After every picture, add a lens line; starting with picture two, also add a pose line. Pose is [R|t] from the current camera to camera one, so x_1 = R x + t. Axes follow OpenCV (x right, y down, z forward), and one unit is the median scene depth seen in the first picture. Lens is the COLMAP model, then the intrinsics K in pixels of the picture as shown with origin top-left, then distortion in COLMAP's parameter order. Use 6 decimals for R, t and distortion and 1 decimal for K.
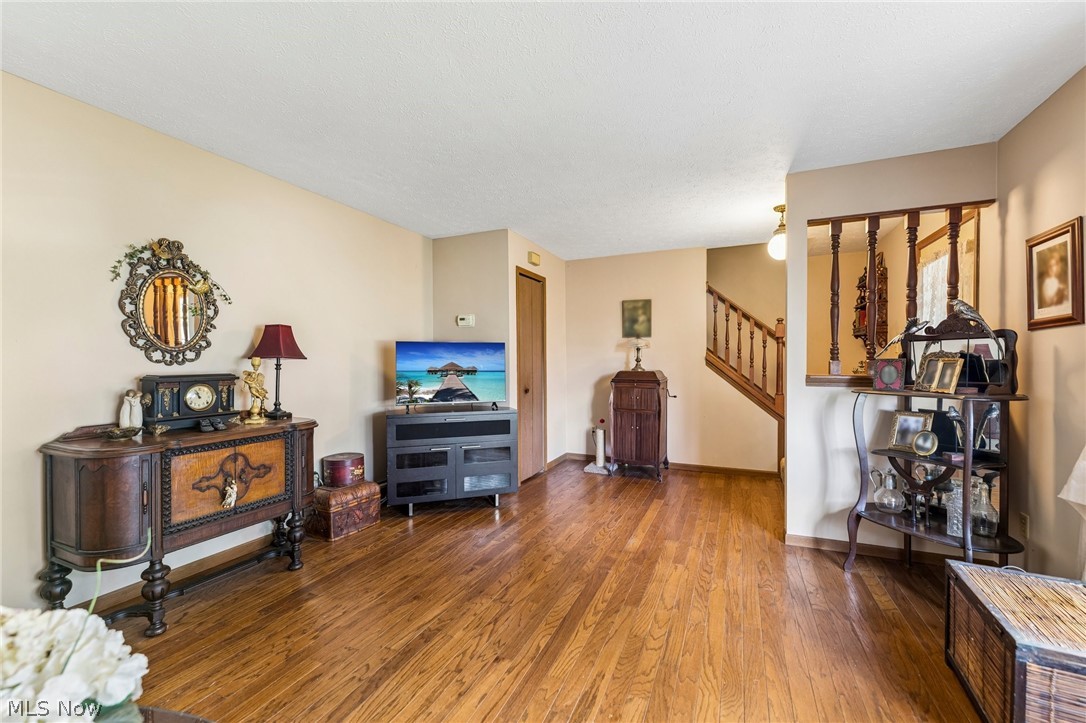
lens RADIAL K [[434.5, 0, 544.8], [0, 434.5, 364.2], [0, 0, 1]] dist [-0.004071, -0.000014]
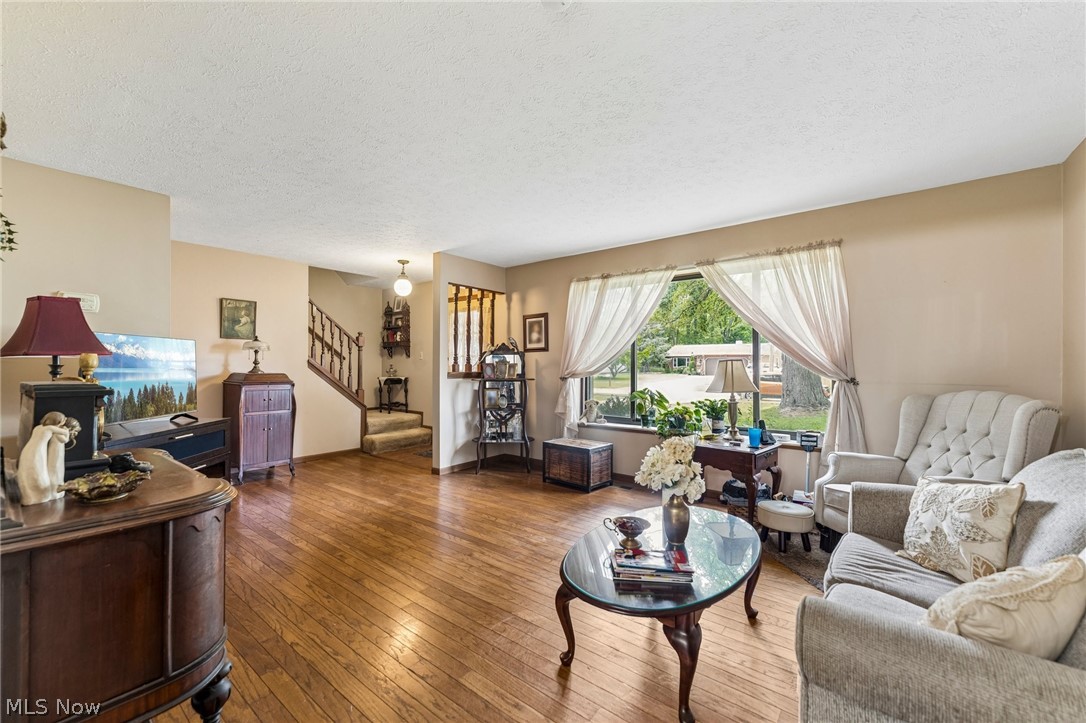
lens RADIAL K [[434.5, 0, 523.3], [0, 434.5, 364.2], [0, 0, 1]] dist [-0.004071, -0.000014]
pose [[0.284247, 0.005194, 0.958737, -1.126066], [0.003785, 0.999971, -0.006540, 0.006534], [-0.958744, 0.005488, 0.284219, 0.270757]]
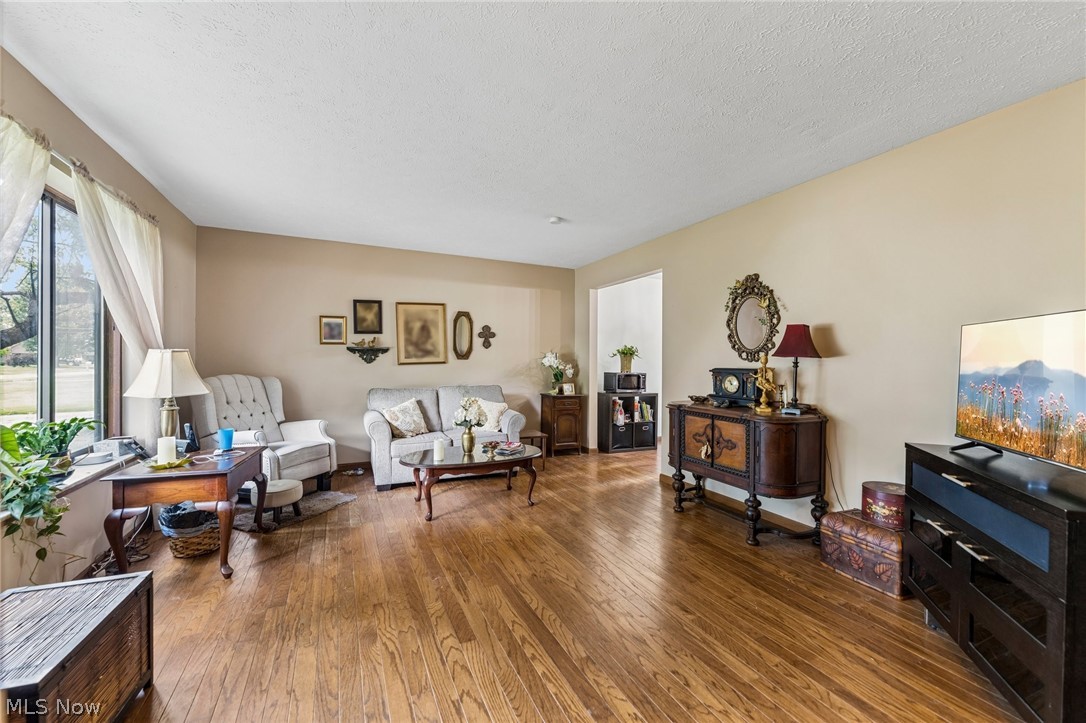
lens RADIAL K [[434.5, 0, 541.4], [0, 434.5, 360.3], [0, 0, 1]] dist [-0.004071, -0.000014]
pose [[-0.653209, 0.000611, -0.757177, 0.662682], [-0.011700, 0.999872, 0.010900, -0.010497], [0.757087, 0.015979, -0.653118, 1.377834]]
